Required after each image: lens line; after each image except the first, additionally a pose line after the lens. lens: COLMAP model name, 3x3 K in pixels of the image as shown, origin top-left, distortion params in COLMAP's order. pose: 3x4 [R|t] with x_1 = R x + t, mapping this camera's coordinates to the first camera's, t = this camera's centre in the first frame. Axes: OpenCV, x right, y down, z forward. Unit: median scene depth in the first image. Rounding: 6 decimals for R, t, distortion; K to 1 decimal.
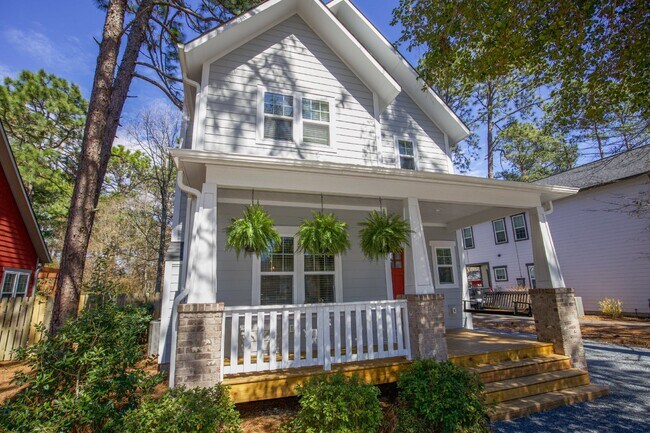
lens RADIAL K [[308.6, 0, 320.7], [0, 308.6, 215.7], [0, 0, 1]] dist [-0.025850, 0.000349]
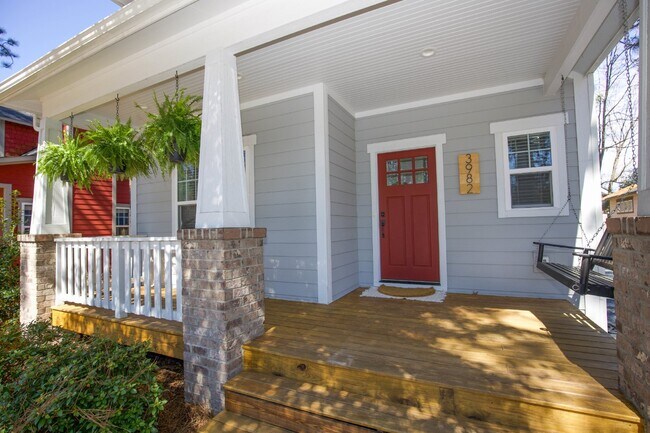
lens RADIAL K [[302.7, 0, 323.4], [0, 302.7, 214.6], [0, 0, 1]] dist [-0.027597, -0.000335]
pose [[0.720771, -0.019519, -0.692898, 0.610984], [0.167858, 0.974767, 0.147151, 0.135178], [0.672542, -0.222371, 0.705860, 0.552972]]
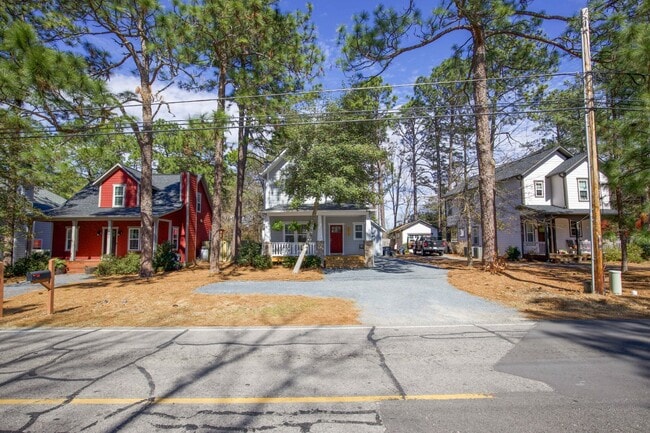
lens RADIAL K [[308.6, 0, 320.7], [0, 308.6, 215.7], [0, 0, 1]] dist [-0.025850, 0.000349]
pose [[0.950591, -0.006387, -0.310381, 1.130946], [0.055021, 0.987427, 0.148193, -0.467675], [0.305532, -0.157948, 0.938990, -1.912547]]
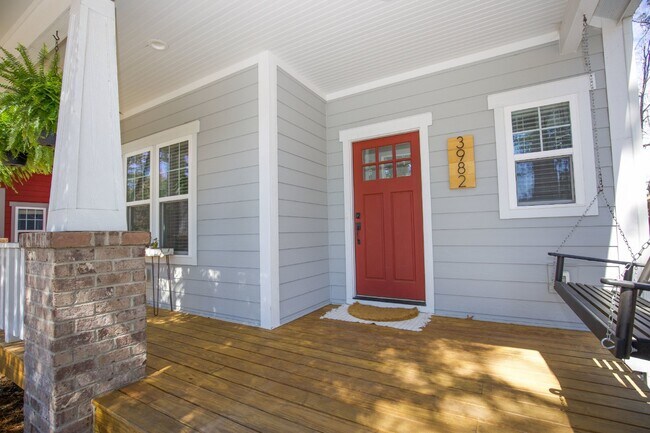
lens RADIAL K [[297.4, 0, 325.0], [0, 297.4, 216.5], [0, 0, 1]] dist [-0.025628, 0.000449]
pose [[0.668930, -0.028427, -0.742781, 0.601958], [0.180058, 0.975705, 0.124815, 0.181122], [0.721188, -0.217236, 0.657797, 0.725400]]
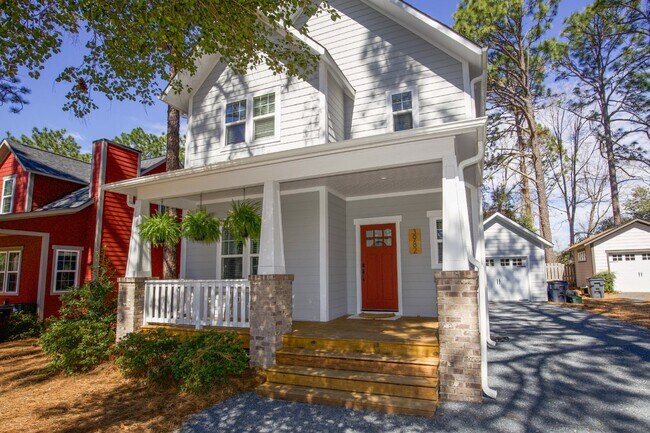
lens RADIAL K [[326.7, 0, 351.7], [0, 326.7, 232.6], [0, 0, 1]] dist [-0.029466, 0.000311]
pose [[0.782678, -0.061527, -0.619378, 0.909778], [0.143593, 0.986108, 0.083495, 0.045491], [0.605637, -0.154288, 0.780640, 0.240087]]
